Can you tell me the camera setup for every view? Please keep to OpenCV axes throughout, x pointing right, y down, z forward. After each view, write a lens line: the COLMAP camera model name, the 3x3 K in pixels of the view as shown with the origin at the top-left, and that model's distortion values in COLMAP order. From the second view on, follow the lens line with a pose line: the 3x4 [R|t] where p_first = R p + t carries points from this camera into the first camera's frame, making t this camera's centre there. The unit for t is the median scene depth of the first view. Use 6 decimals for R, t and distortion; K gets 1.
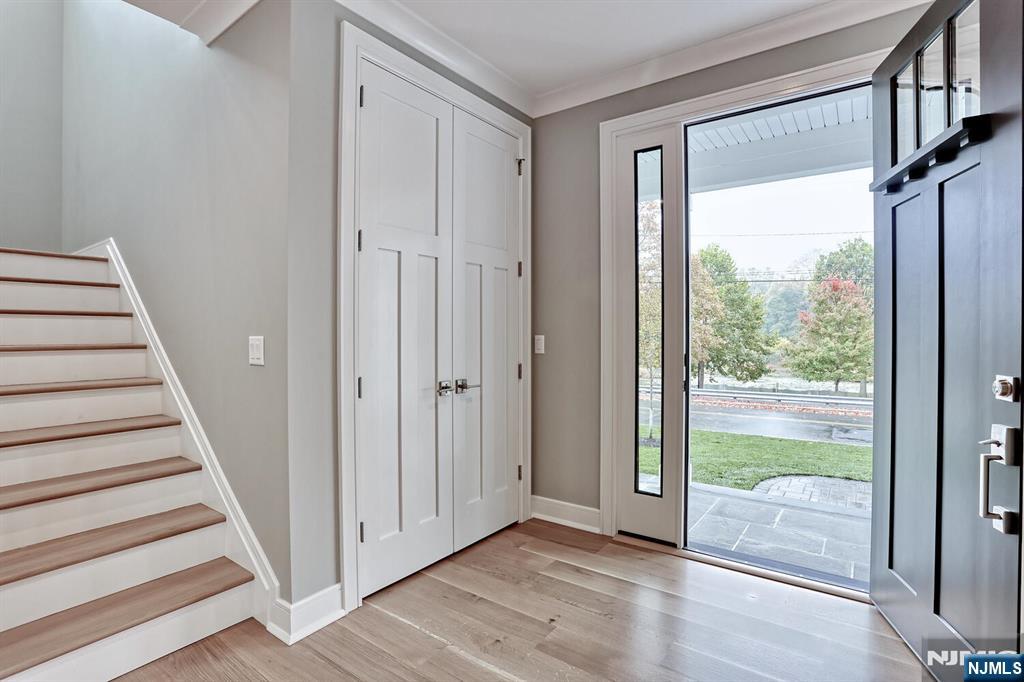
lens RADIAL K [[498.1, 0, 511.3], [0, 498.1, 337.3], [0, 0, 1]] dist [-0.068496, 0.025587]
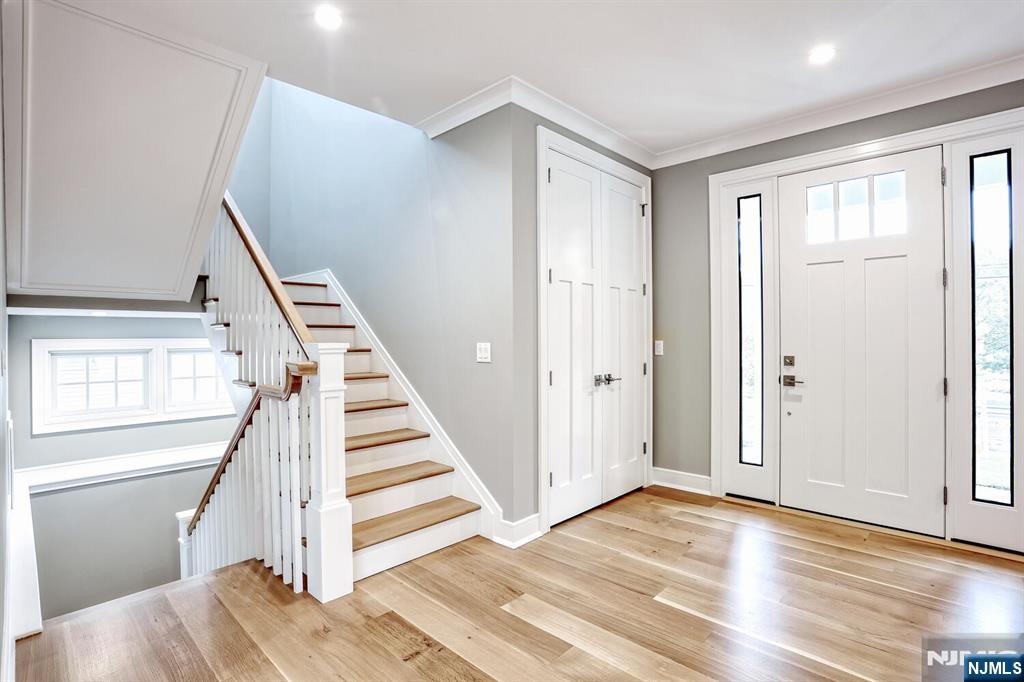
lens RADIAL K [[498.1, 0, 511.3], [0, 498.1, 337.3], [0, 0, 1]] dist [-0.068496, 0.025587]
pose [[0.992005, -0.003998, -0.126134, -0.197621], [0.003048, 0.999965, -0.007730, -0.005653], [0.126161, 0.007284, 0.991983, -0.380899]]
